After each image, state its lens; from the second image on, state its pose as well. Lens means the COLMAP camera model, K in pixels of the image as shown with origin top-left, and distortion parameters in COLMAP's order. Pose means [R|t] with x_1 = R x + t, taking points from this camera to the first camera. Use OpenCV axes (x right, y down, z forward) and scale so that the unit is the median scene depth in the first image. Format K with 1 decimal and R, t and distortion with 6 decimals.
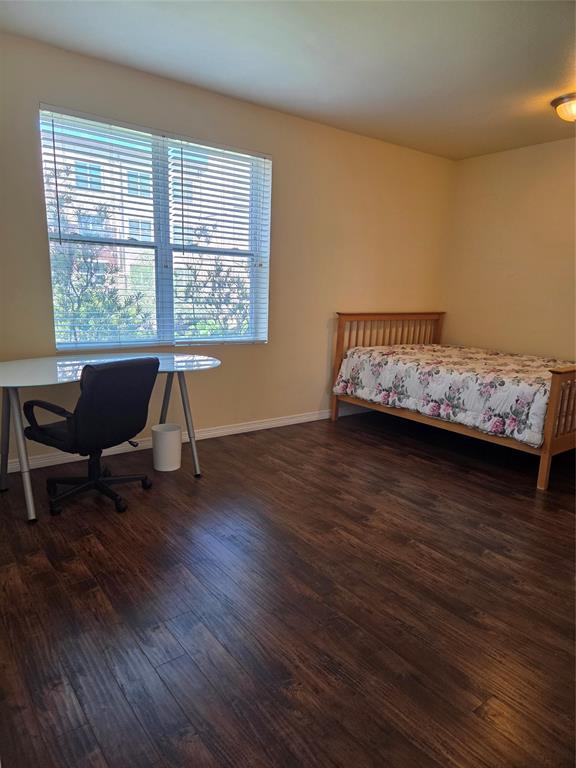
lens RADIAL K [[513.9, 0, 282.4], [0, 513.9, 389.4], [0, 0, 1]] dist [0.084441, -0.074645]
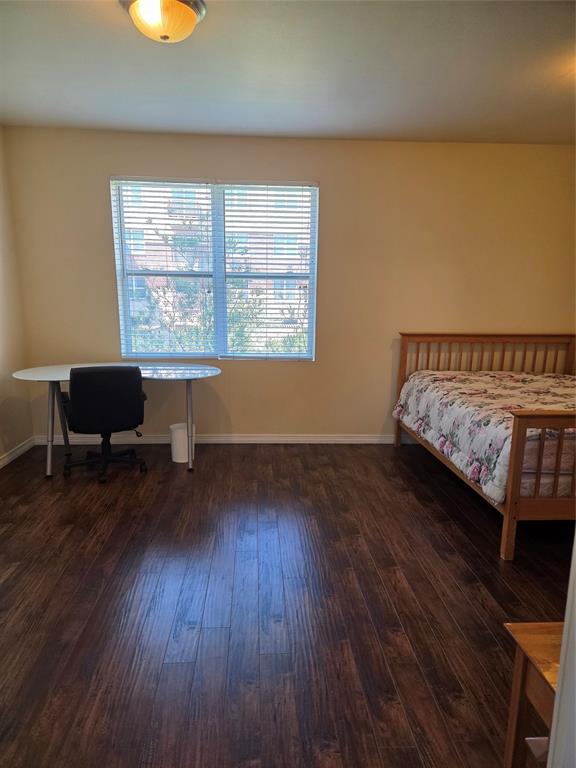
lens RADIAL K [[513.9, 0, 282.4], [0, 513.9, 389.4], [0, 0, 1]] dist [0.084441, -0.074645]
pose [[0.827036, 0.081234, -0.556249, 0.554631], [-0.096874, 0.995296, 0.001318, -0.031174], [0.553740, 0.052796, 0.831014, 0.114119]]
